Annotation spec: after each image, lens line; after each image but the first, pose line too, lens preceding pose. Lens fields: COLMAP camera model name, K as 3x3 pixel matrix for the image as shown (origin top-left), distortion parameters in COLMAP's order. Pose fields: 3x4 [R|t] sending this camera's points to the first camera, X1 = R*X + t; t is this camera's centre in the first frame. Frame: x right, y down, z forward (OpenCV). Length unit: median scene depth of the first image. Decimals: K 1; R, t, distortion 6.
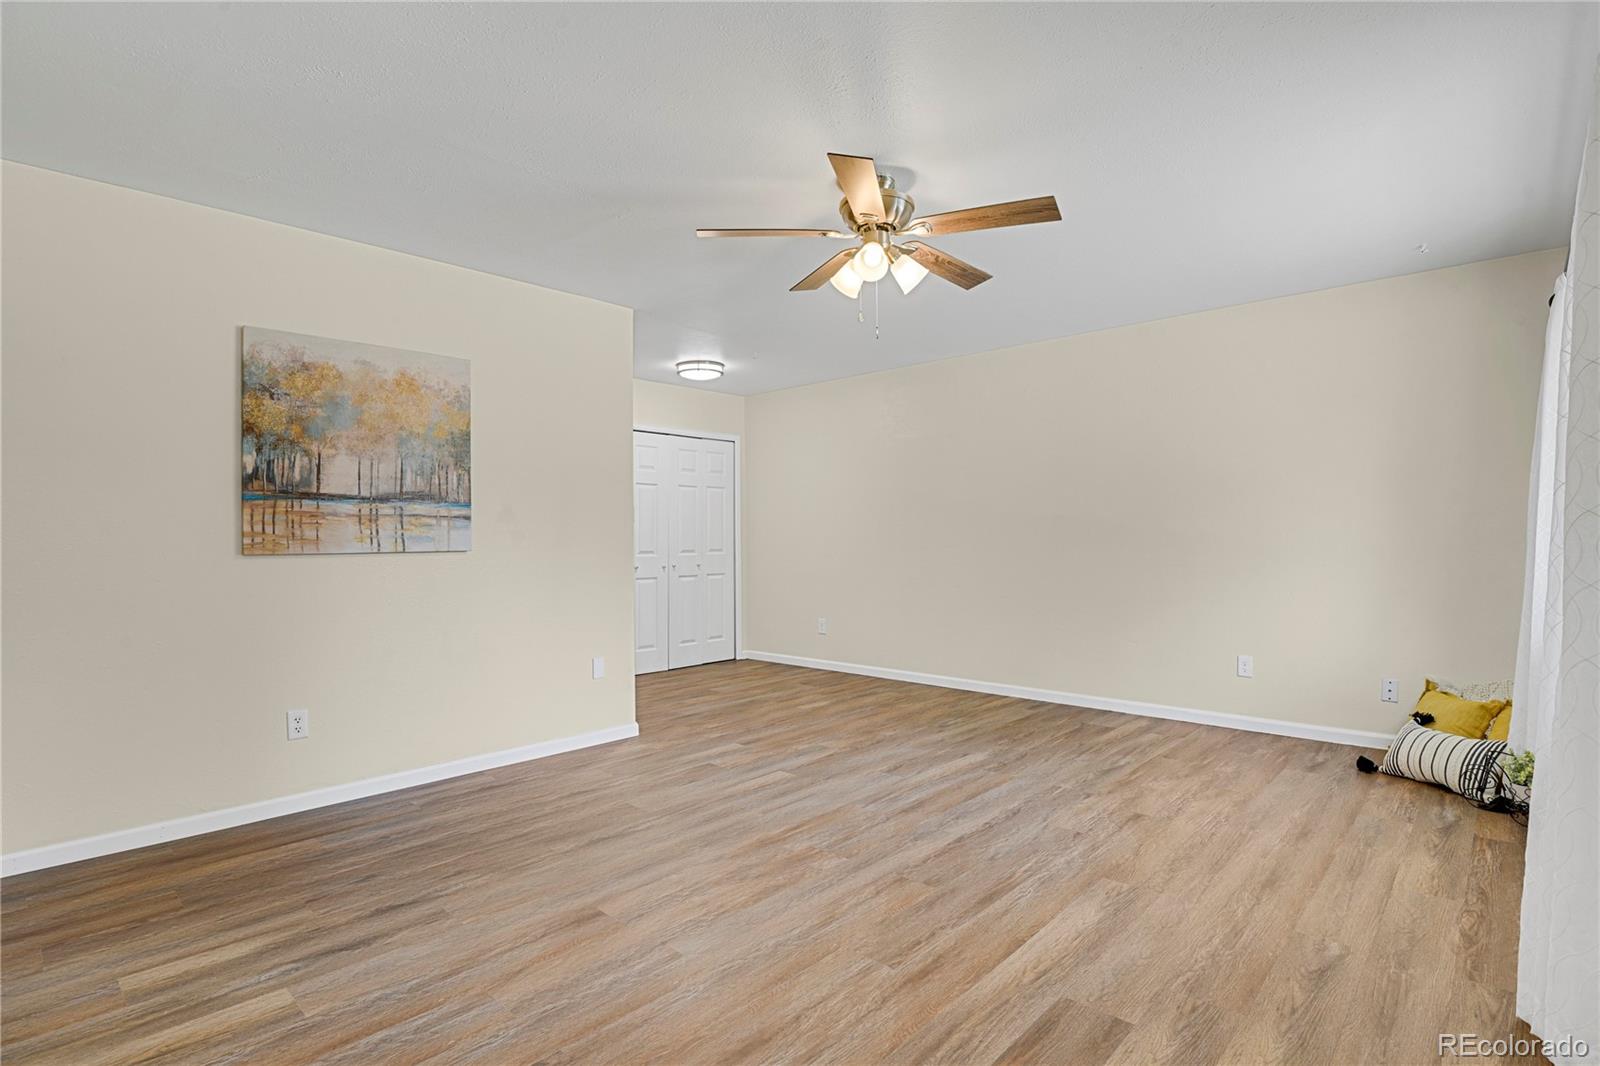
lens RADIAL K [[788.3, 0, 797.6], [0, 788.3, 525.4], [0, 0, 1]] dist [-0.028755, 0.000260]
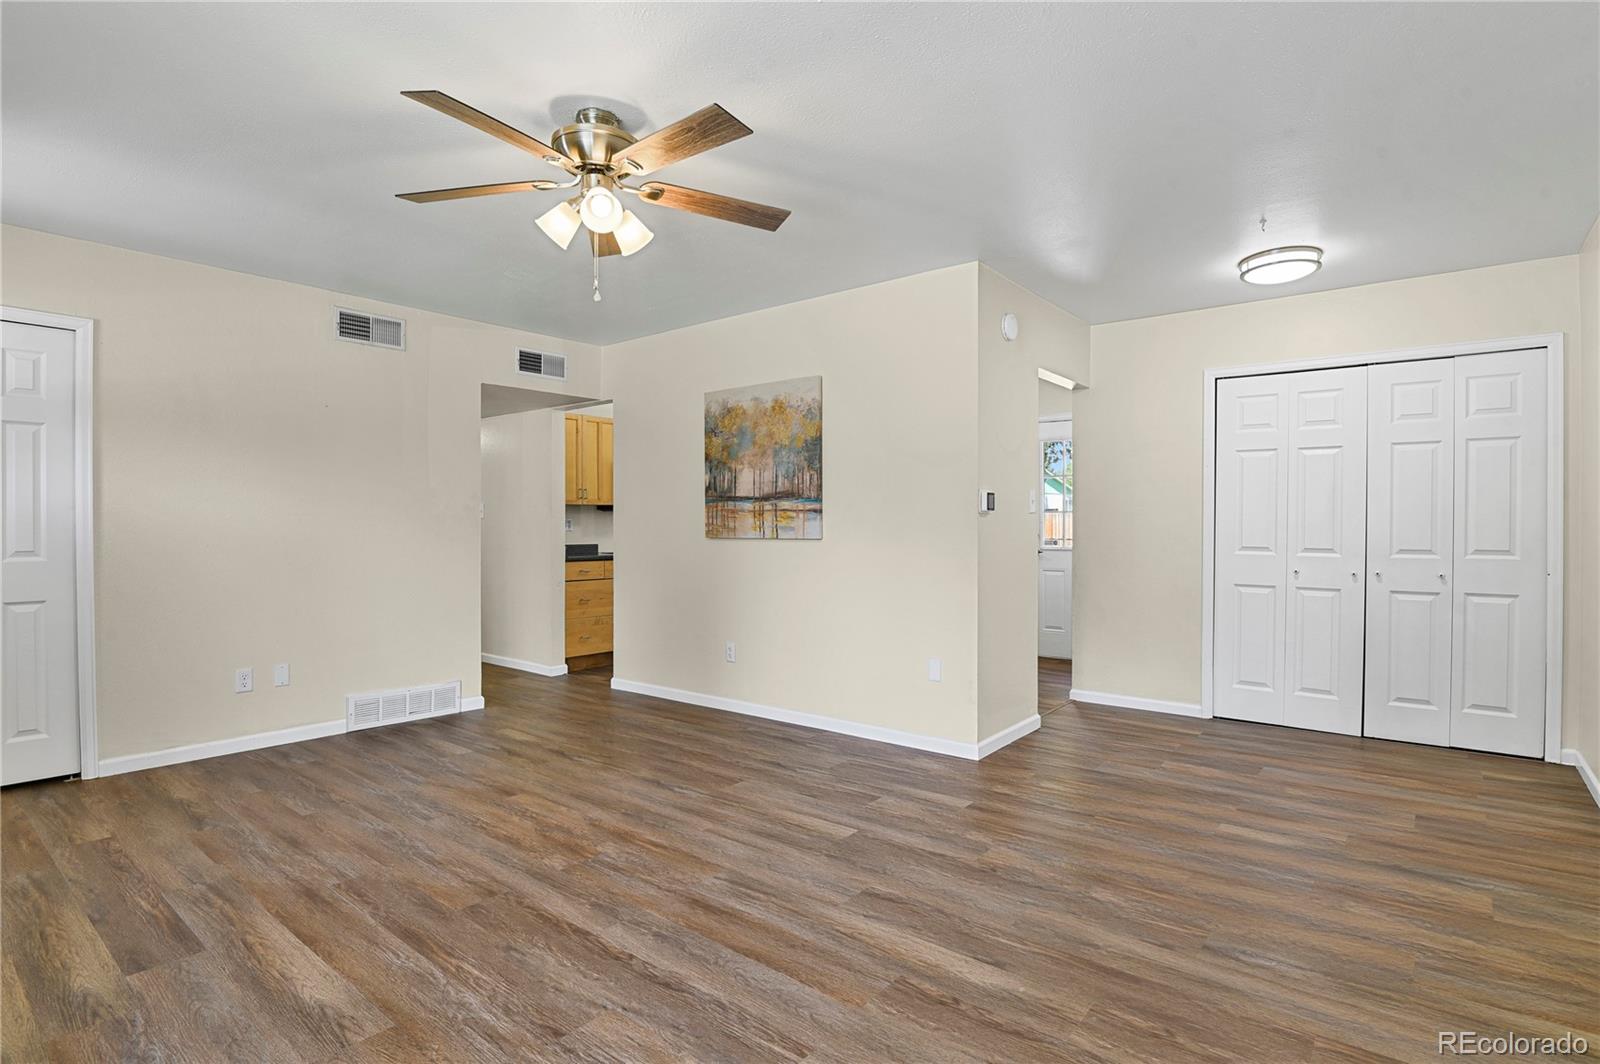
lens RADIAL K [[788.3, 0, 810.4], [0, 788.3, 523.1], [0, 0, 1]] dist [-0.028755, 0.000260]
pose [[0.081676, 0.008285, -0.996625, 0.830612], [0.013757, 0.999861, 0.009439, -0.003308], [0.996564, -0.014482, 0.081550, 0.985044]]
